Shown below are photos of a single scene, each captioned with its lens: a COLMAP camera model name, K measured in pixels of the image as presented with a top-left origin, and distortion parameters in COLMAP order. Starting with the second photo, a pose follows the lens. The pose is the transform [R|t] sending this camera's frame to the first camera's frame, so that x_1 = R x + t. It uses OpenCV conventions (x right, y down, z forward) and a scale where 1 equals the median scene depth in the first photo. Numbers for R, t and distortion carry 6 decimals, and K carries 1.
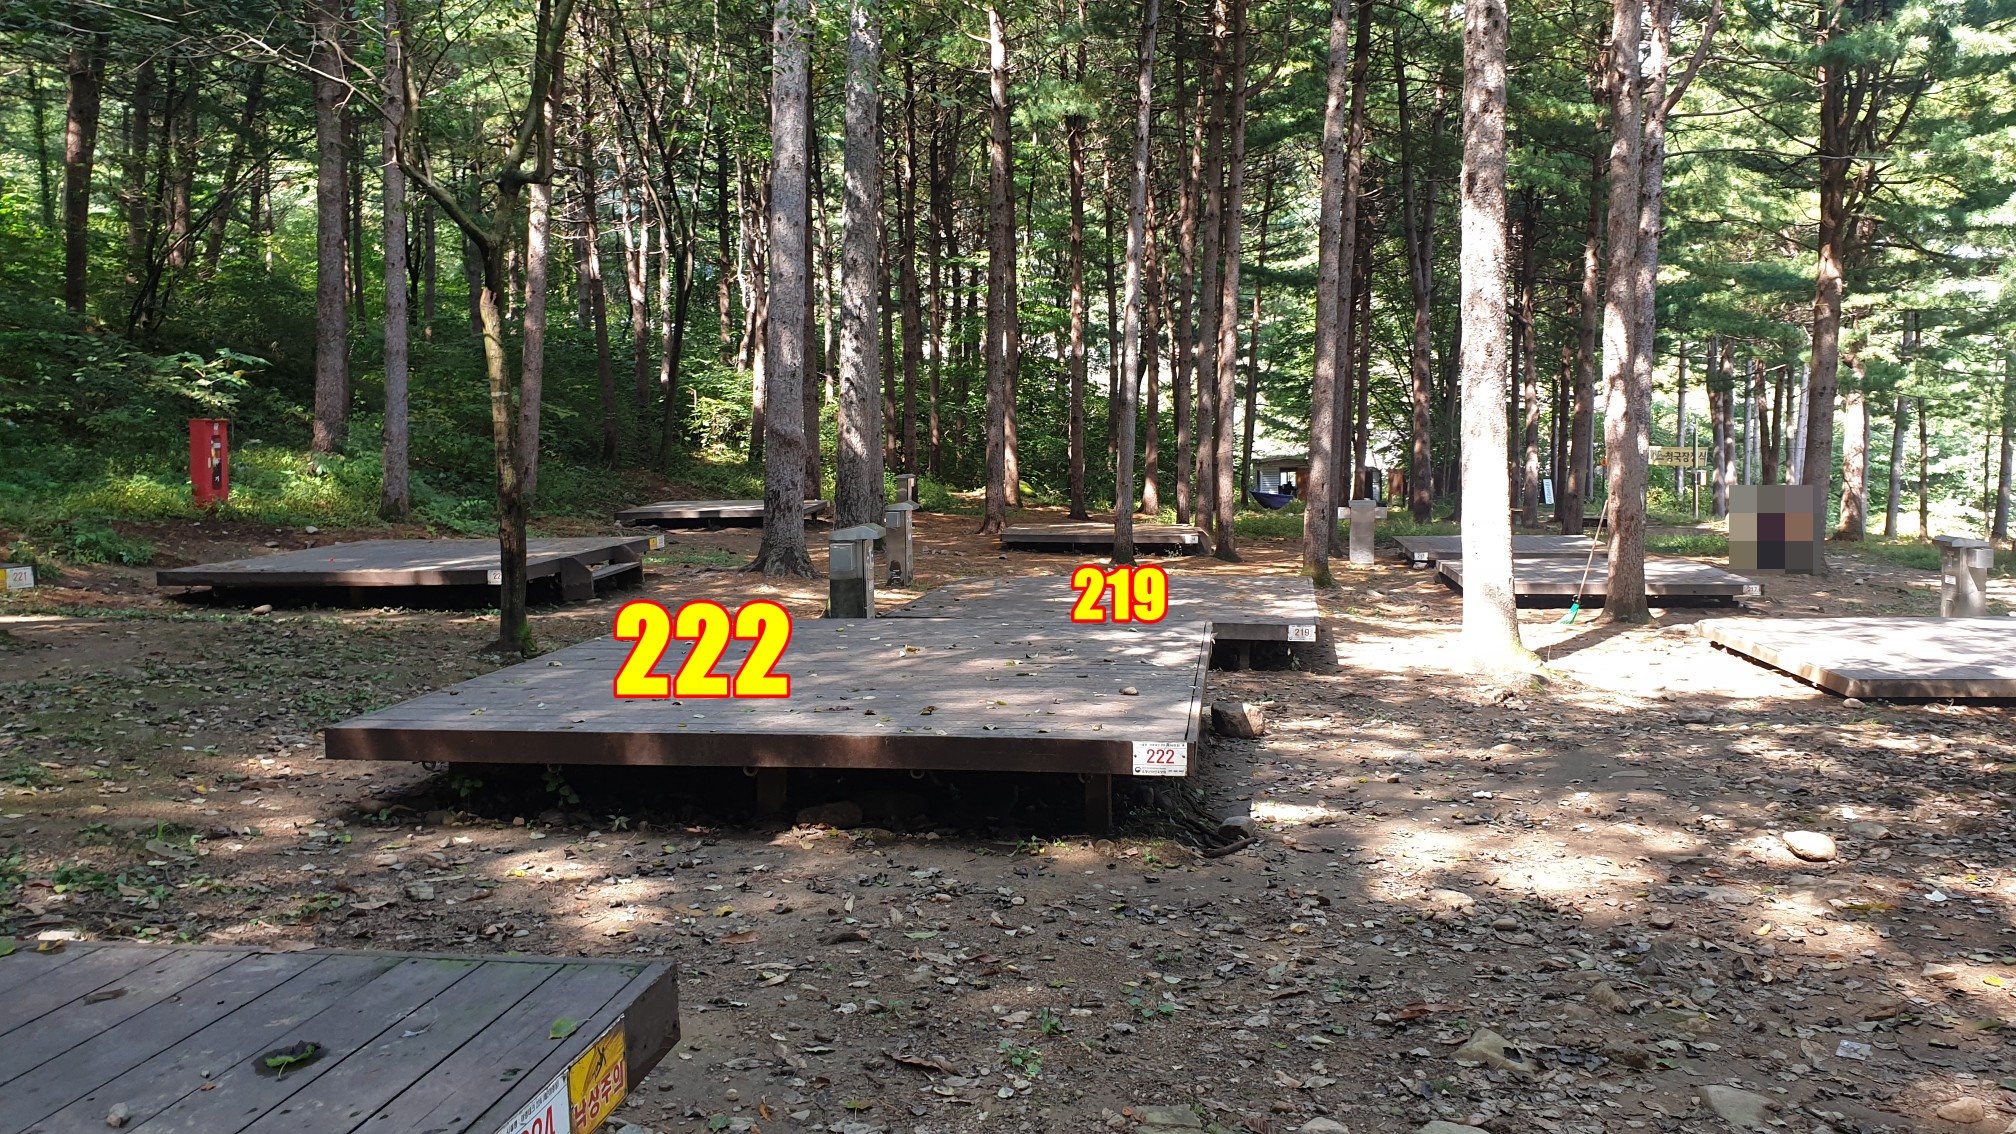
lens RADIAL K [[1573.7, 0, 1008.0], [0, 1573.7, 567.0], [0, 0, 1]] dist [0.175146, -0.319488]
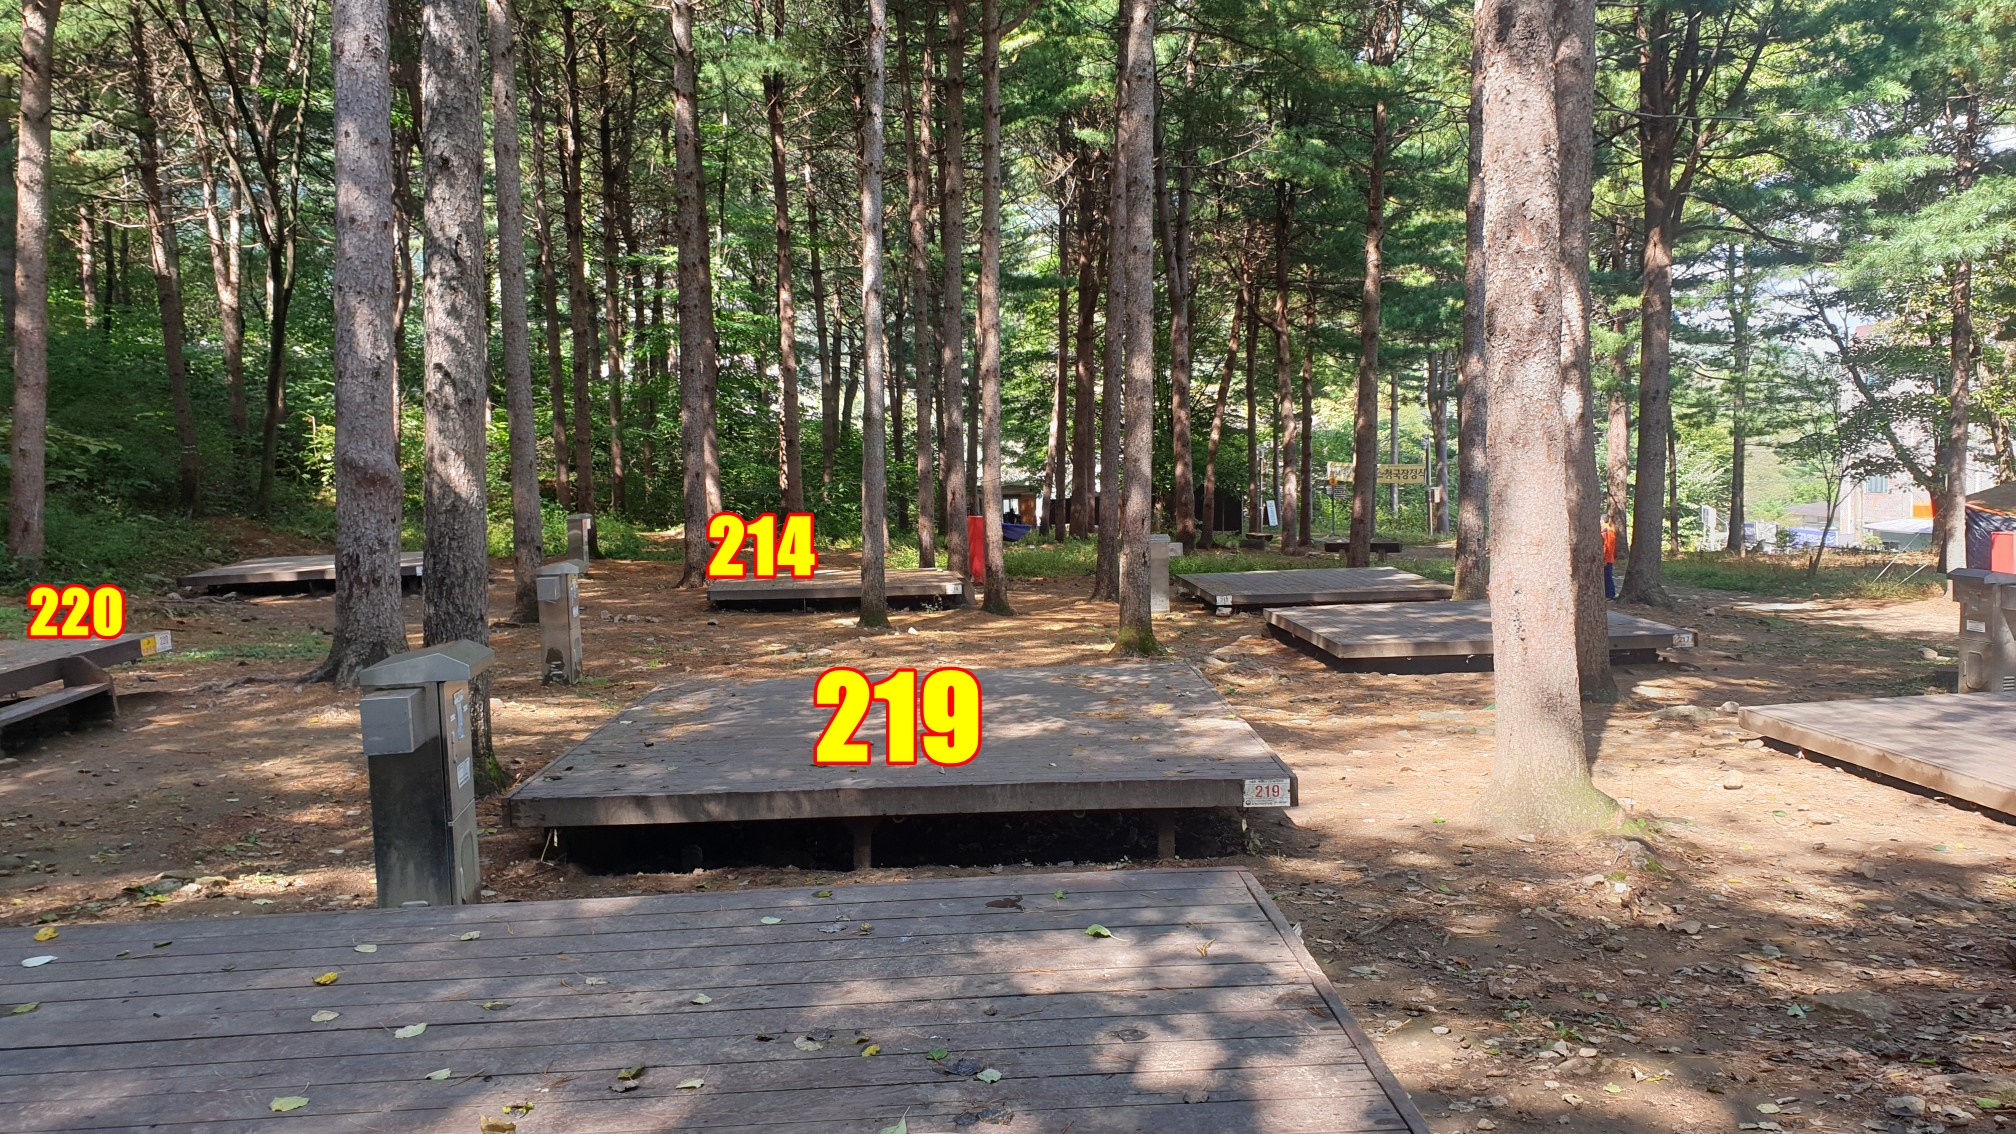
lens RADIAL K [[1591.8, 0, 1013.1], [0, 1591.8, 583.6], [0, 0, 1]] dist [0.066557, -0.084419]
pose [[0.981245, -0.034856, 0.189587, -0.005340], [0.036203, 0.999338, -0.003644, -0.014556], [-0.189335, 0.010440, 0.981857, 0.185498]]
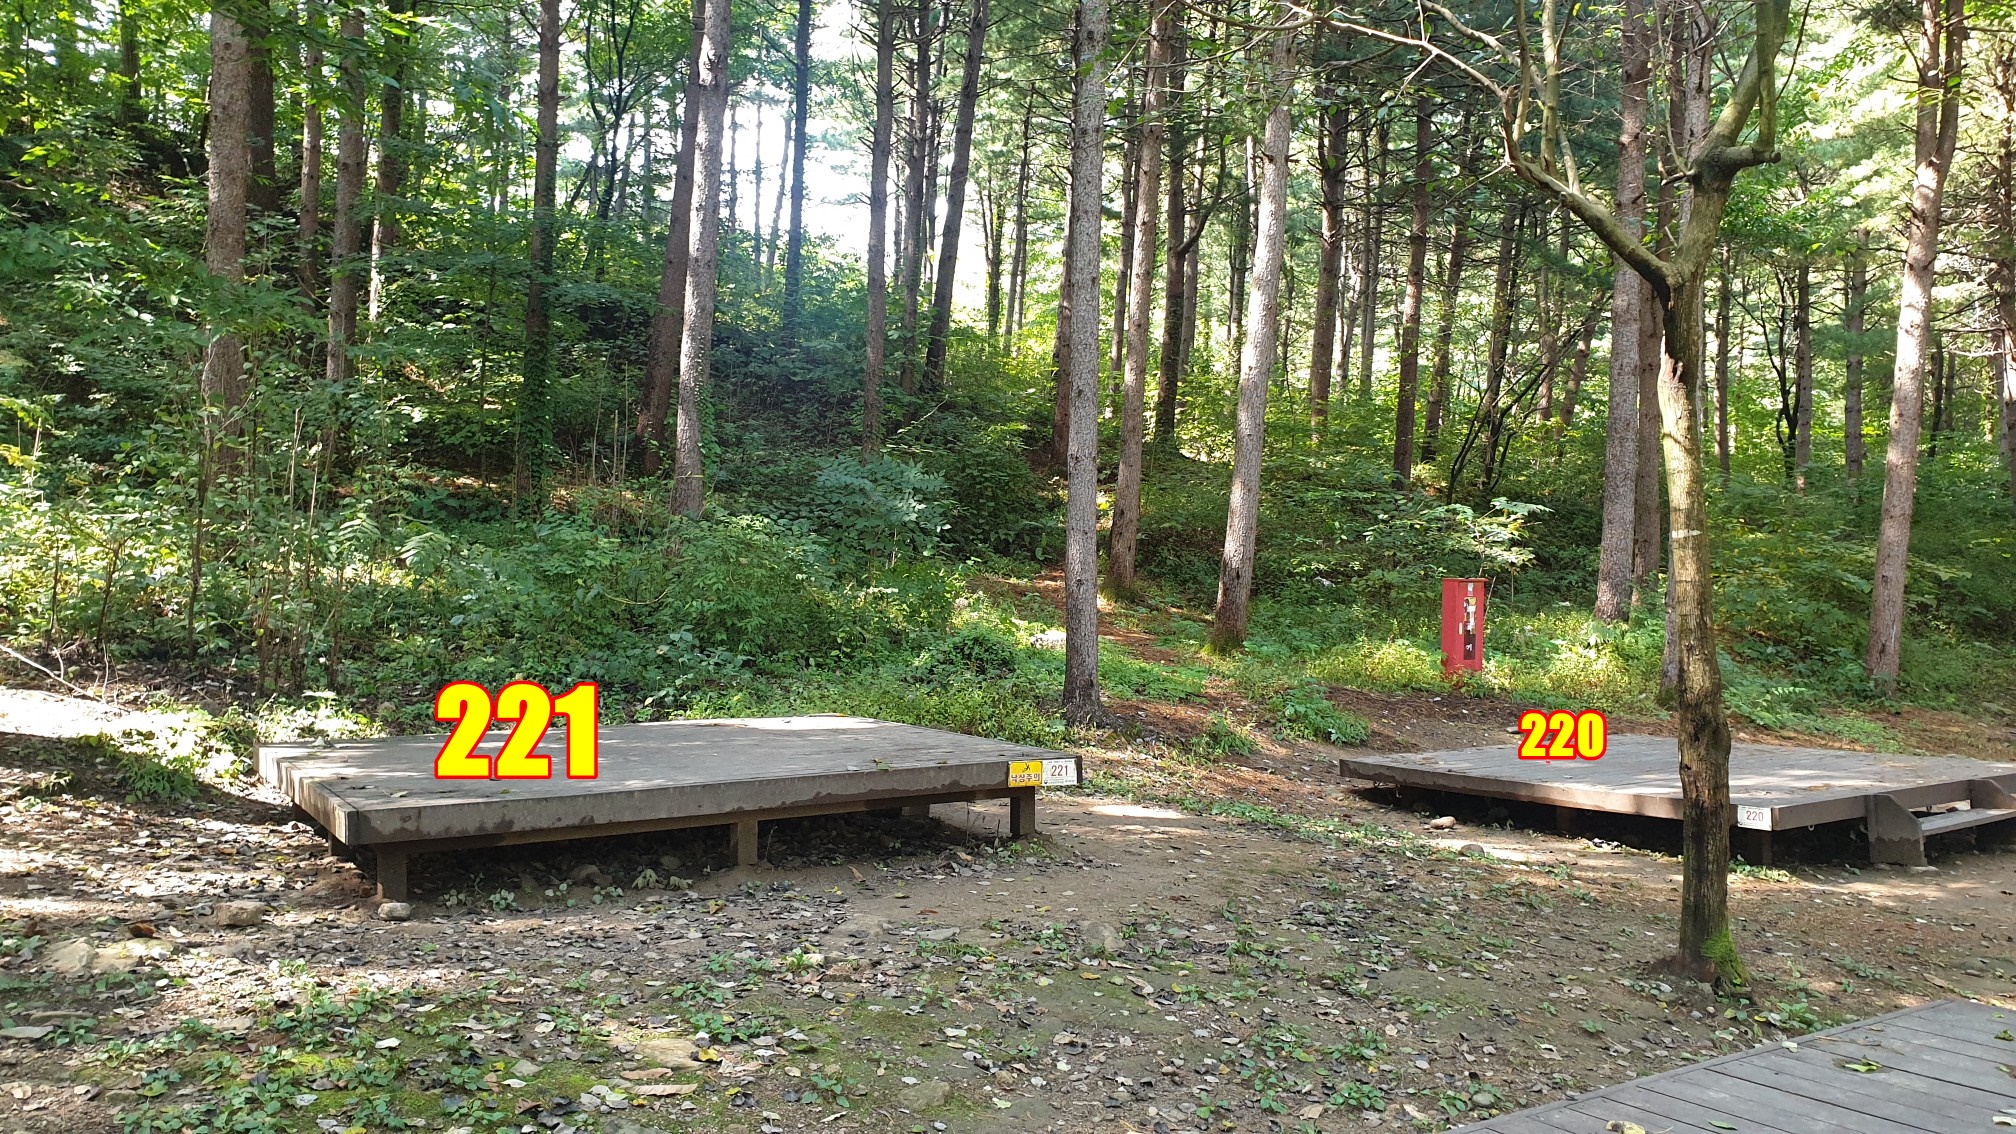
lens RADIAL K [[1582.9, 0, 969.4], [0, 1582.9, 555.3], [0, 0, 1]] dist [0.016369, 0.008979]
pose [[0.664187, -0.002935, -0.747560, -0.021162], [-0.077794, 0.994292, -0.073021, -0.013684], [0.743508, 0.106655, 0.660168, 0.153531]]
